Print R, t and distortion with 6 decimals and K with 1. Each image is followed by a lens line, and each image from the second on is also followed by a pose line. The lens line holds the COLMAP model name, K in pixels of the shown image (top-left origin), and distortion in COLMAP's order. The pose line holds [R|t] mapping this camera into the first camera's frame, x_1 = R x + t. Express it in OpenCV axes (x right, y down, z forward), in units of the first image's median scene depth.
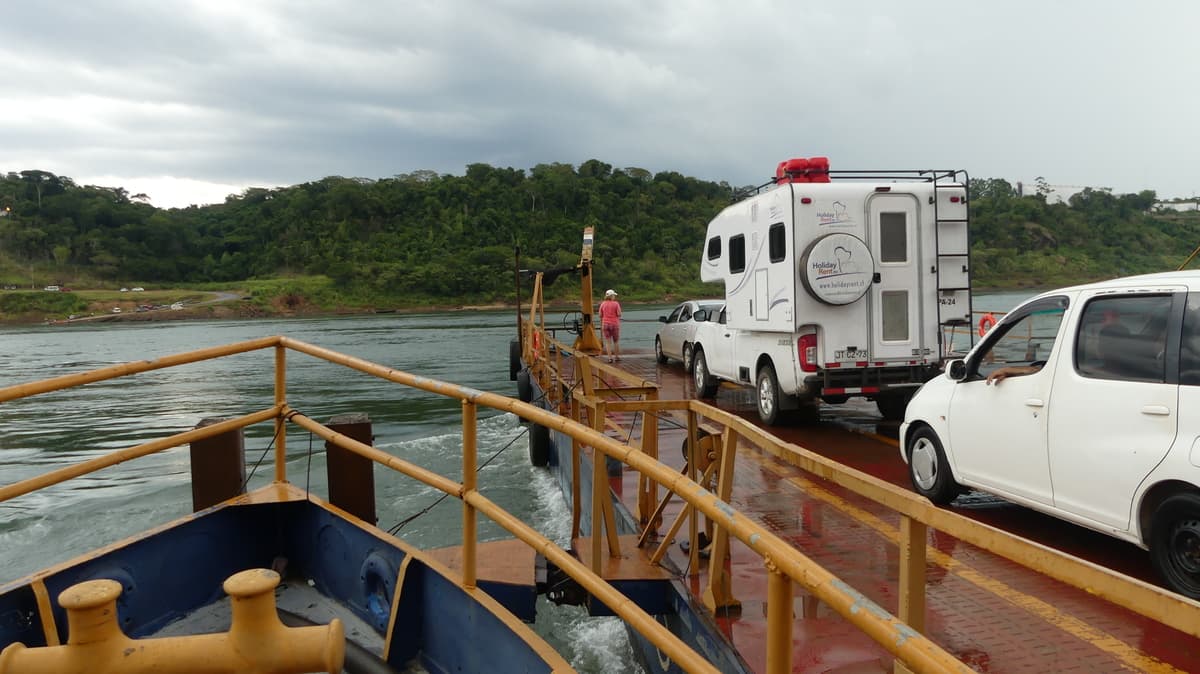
lens RADIAL K [[937.7, 0, 605.2], [0, 937.7, 345.0], [0, 0, 1]] dist [-0.004314, -0.003440]
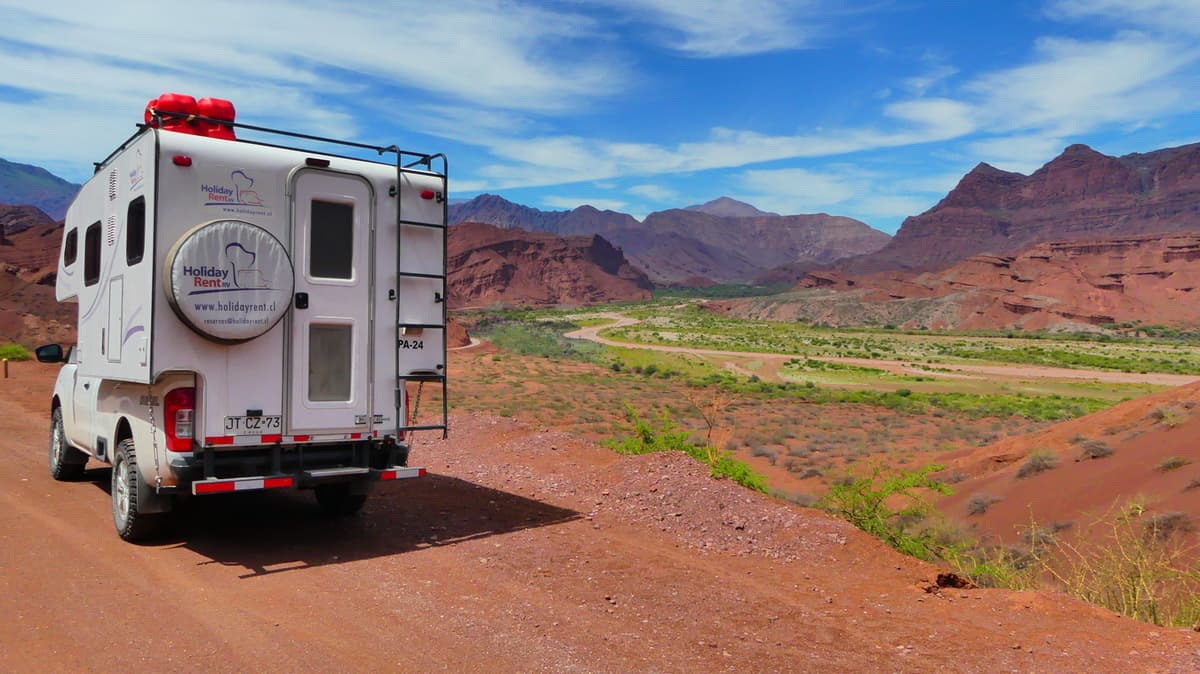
lens RADIAL K [[937.7, 0, 605.2], [0, 937.7, 345.0], [0, 0, 1]] dist [-0.004314, -0.003440]
pose [[0.873852, 0.047148, 0.483901, 0.163026], [-0.020157, 0.997944, -0.060832, -0.007886], [-0.485775, 0.043404, 0.873006, 0.351164]]
